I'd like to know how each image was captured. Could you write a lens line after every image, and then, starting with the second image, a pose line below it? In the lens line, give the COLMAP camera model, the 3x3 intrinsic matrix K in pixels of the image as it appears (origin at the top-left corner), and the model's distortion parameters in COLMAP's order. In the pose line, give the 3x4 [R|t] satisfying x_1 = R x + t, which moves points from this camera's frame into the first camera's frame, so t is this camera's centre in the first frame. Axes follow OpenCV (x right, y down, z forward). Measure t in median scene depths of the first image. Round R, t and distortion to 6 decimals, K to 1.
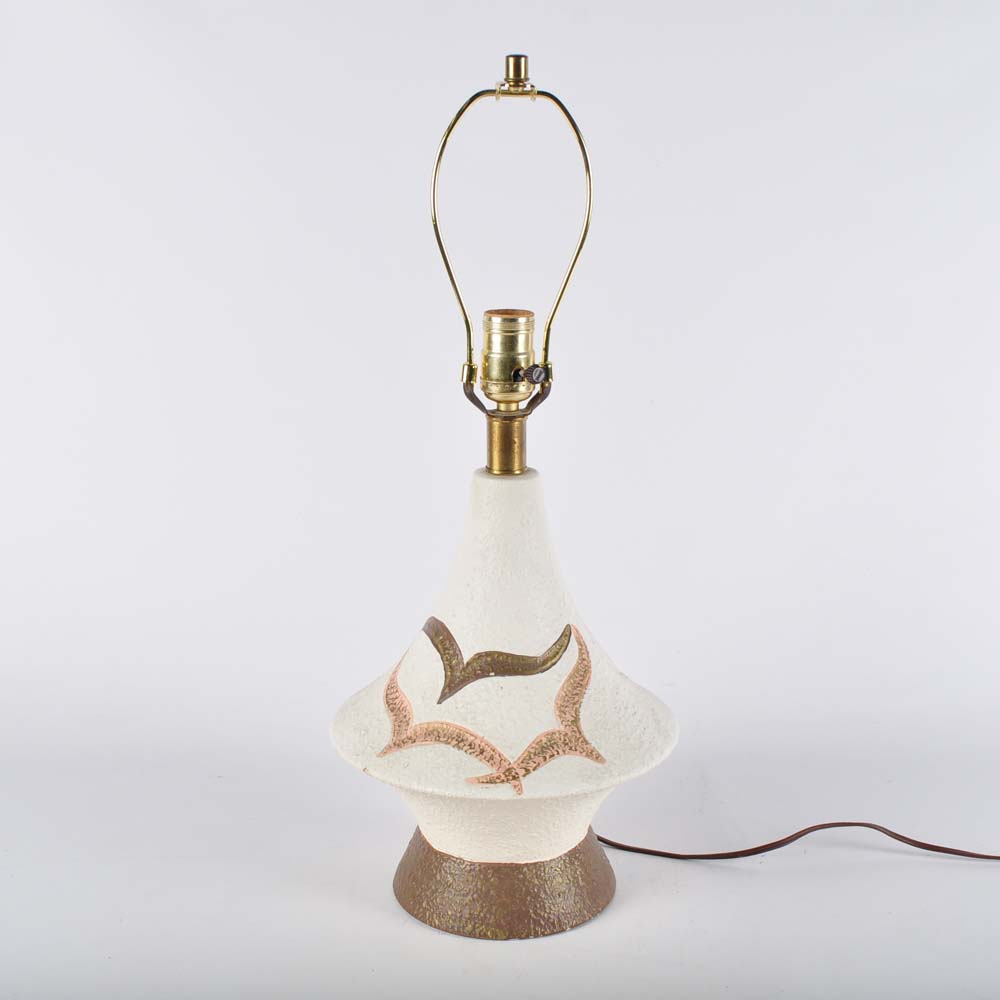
lens RADIAL K [[1772.5, 0, 500.0], [0, 1772.5, 500.0], [0, 0, 1]] dist [-0.022619, -0.047121]
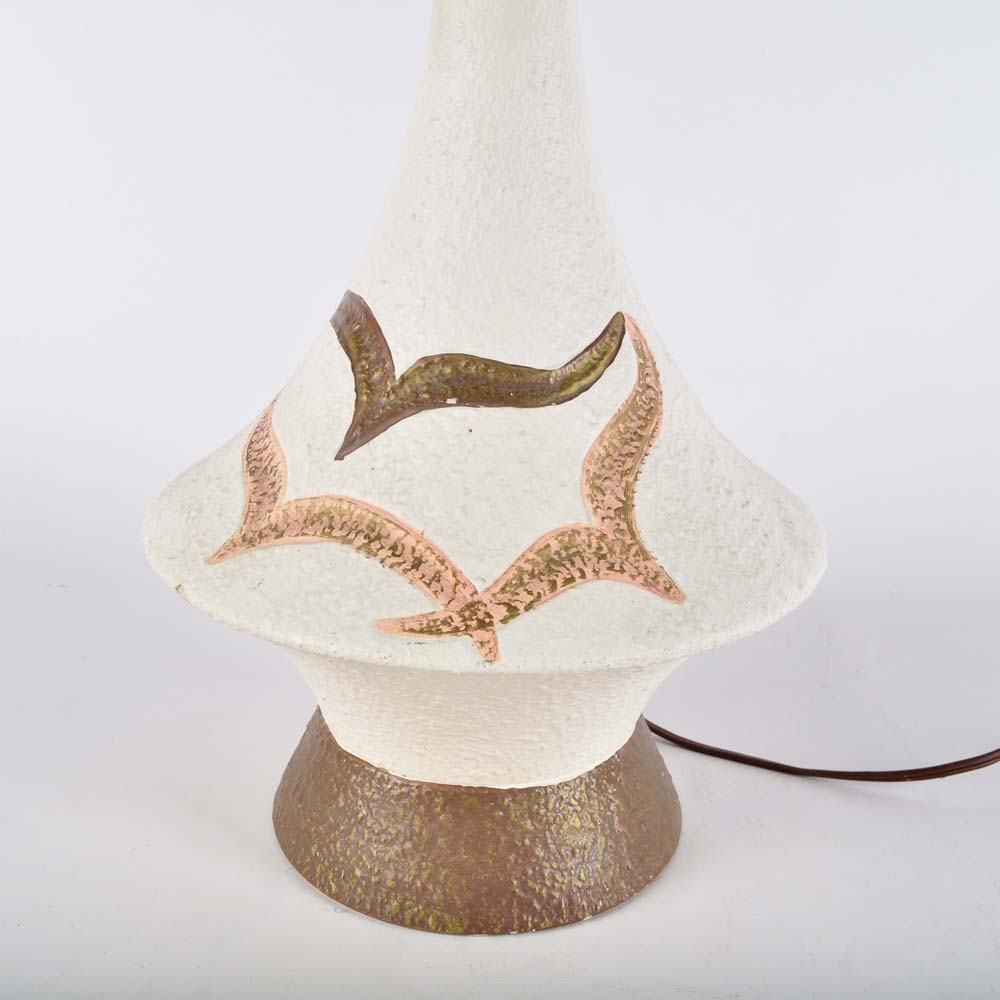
lens RADIAL K [[1369.7, 0, 500.0], [0, 1369.7, 500.0], [0, 0, 1]] dist [-0.080574, -0.028307]
pose [[0.997698, 0.049903, -0.045920, 0.025968], [-0.045837, 0.995267, 0.085691, 0.091771], [0.049979, -0.083389, 0.995263, 0.631671]]
